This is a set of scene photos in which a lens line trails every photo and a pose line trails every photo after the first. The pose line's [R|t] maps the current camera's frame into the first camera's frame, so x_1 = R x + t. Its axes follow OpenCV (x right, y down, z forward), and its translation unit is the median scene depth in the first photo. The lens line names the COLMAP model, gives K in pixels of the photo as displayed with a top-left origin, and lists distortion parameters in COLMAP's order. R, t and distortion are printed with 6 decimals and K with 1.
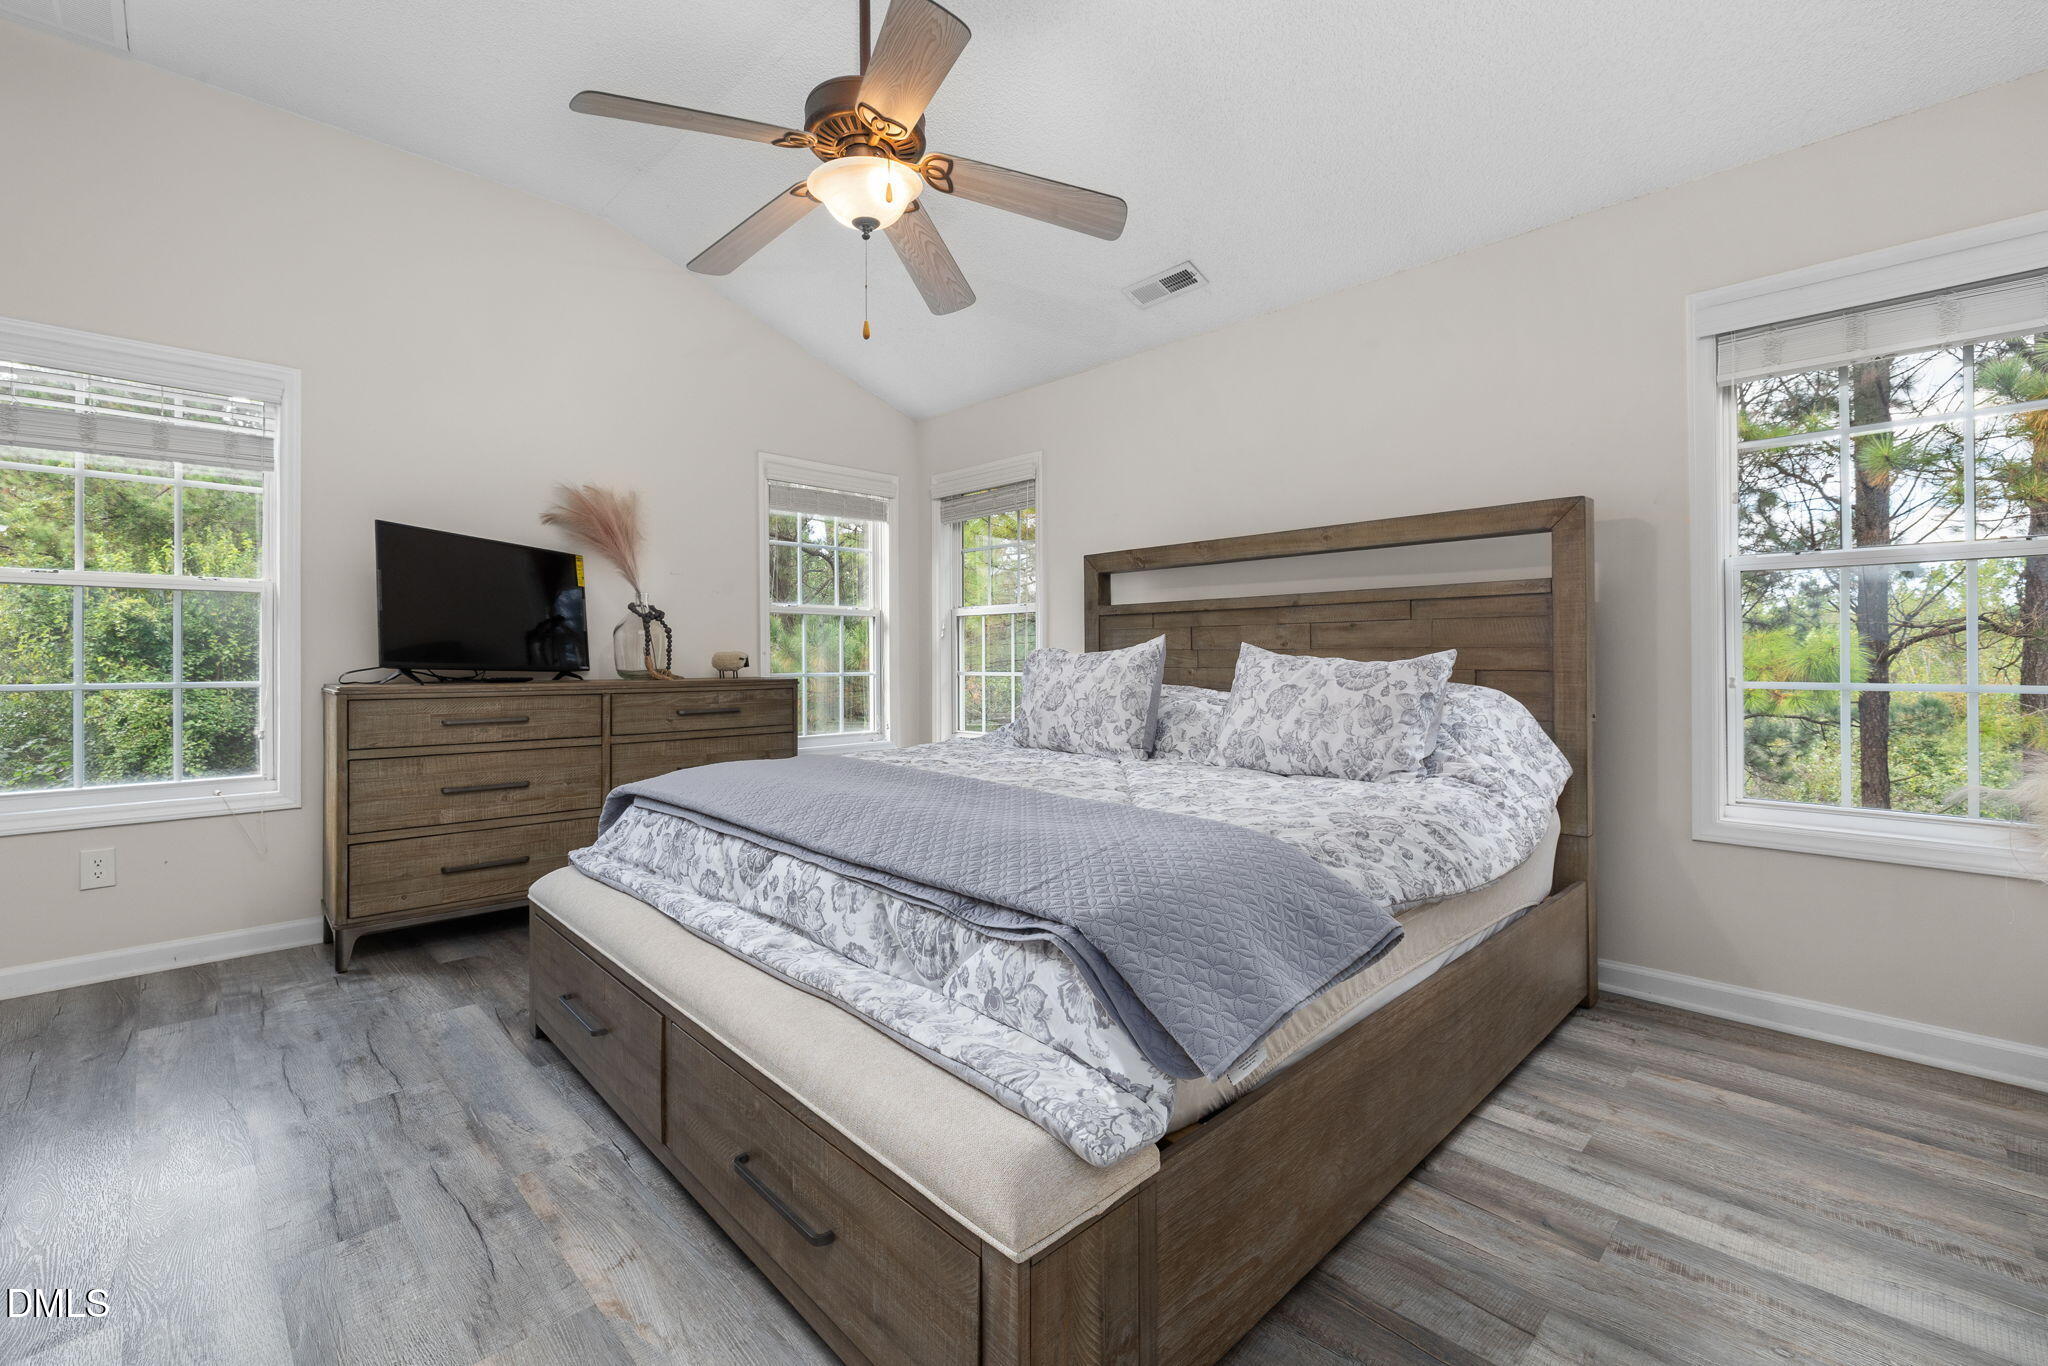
lens RADIAL K [[864.9, 0, 1012.6], [0, 864.9, 661.9], [0, 0, 1]] dist [-0.001108, 0.000410]
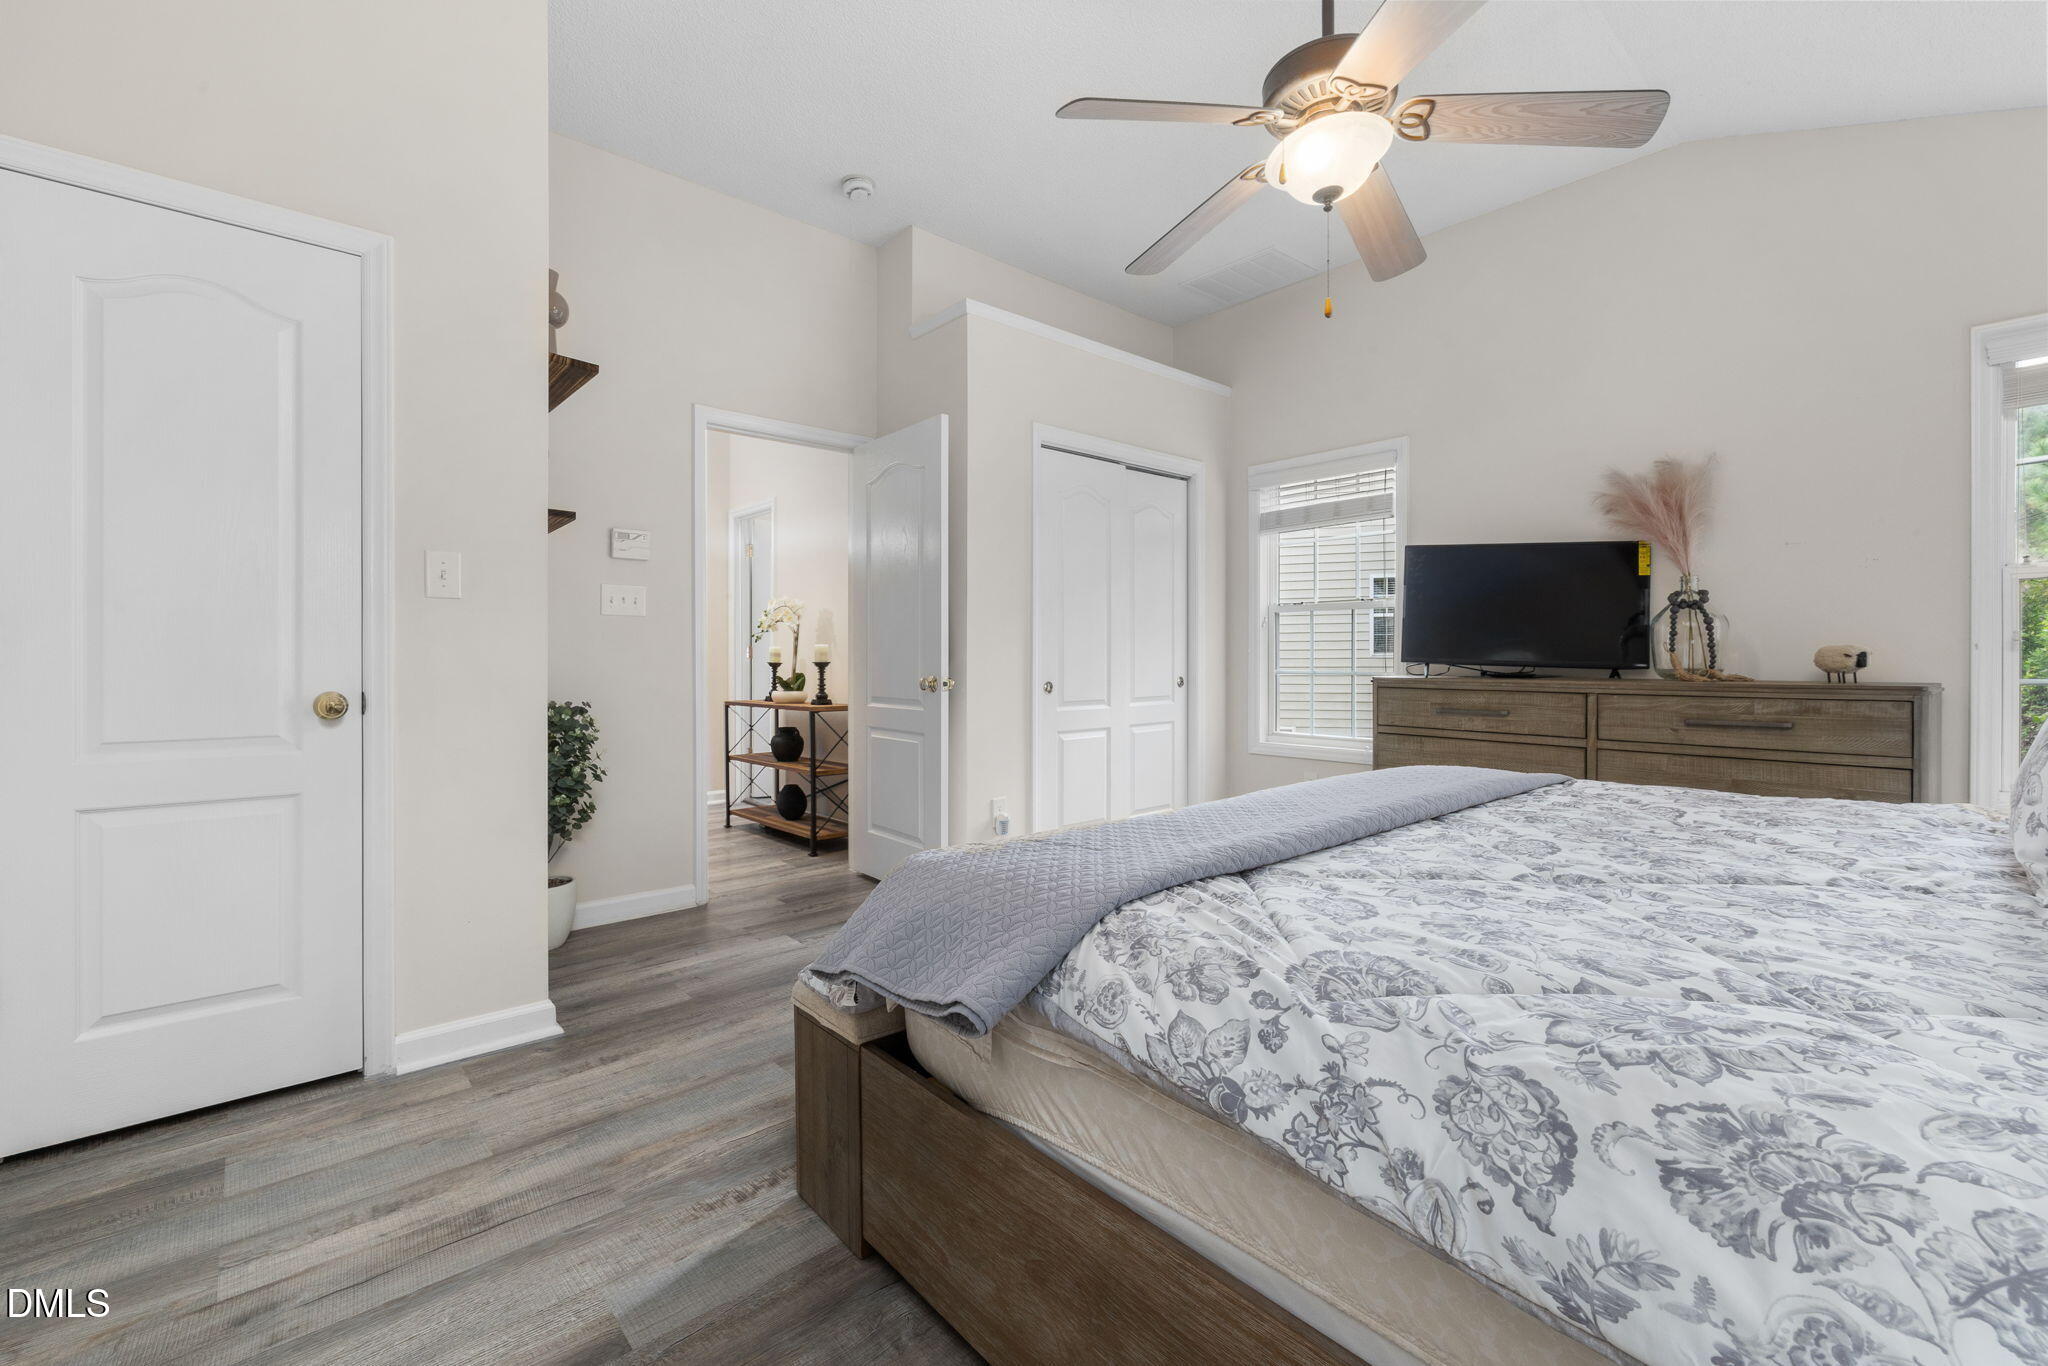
lens RADIAL K [[864.9, 0, 1013.8], [0, 864.9, 676.5], [0, 0, 1]] dist [-0.001108, 0.000410]
pose [[-0.054312, 0.026351, -0.998176, 0.483996], [-0.000330, 0.999651, 0.026408, -0.005527], [0.998524, 0.001764, -0.054284, 0.429500]]
